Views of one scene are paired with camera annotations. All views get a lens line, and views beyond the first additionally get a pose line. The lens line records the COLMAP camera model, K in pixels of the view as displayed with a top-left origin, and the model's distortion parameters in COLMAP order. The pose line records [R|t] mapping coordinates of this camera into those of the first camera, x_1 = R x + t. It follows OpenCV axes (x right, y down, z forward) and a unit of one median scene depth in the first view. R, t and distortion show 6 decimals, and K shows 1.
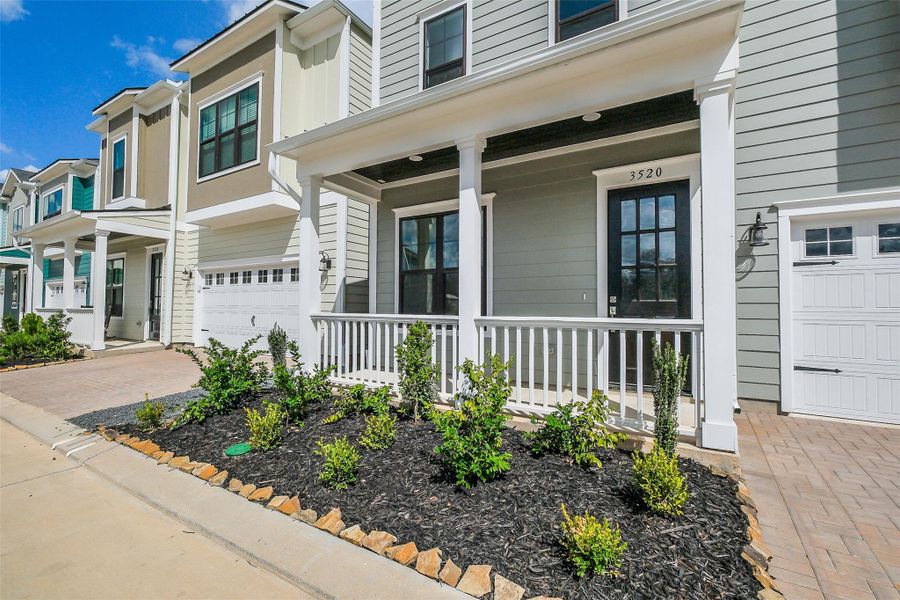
lens RADIAL K [[395.9, 0, 452.2], [0, 395.9, 302.5], [0, 0, 1]] dist [0.000139, -0.001089]
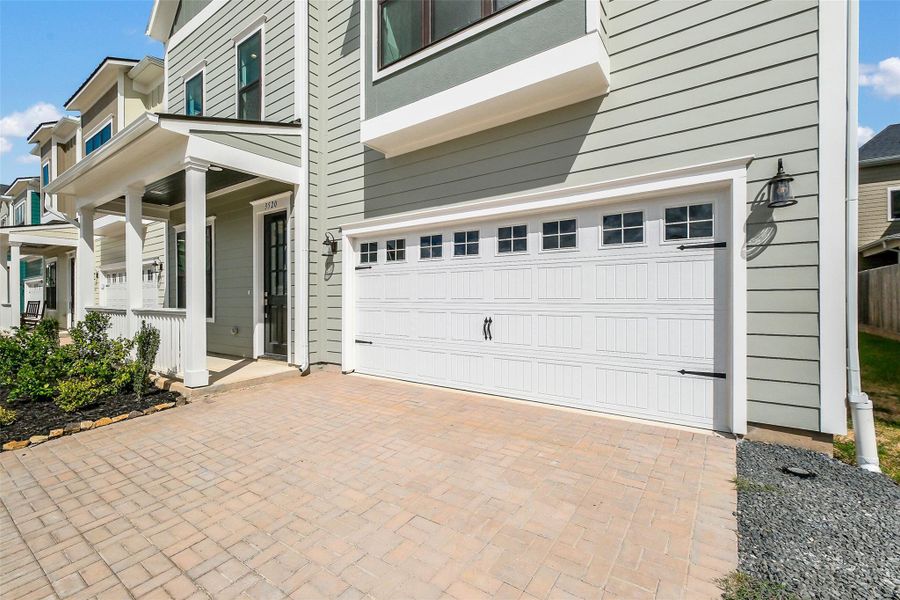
lens RADIAL K [[395.9, 0, 449.9], [0, 395.9, 293.3], [0, 0, 1]] dist [0.000139, -0.001089]
pose [[0.997687, -0.024647, -0.063344, 0.977295], [0.026078, 0.999421, 0.021870, -0.022311], [0.062769, -0.023472, 0.997752, -0.298334]]
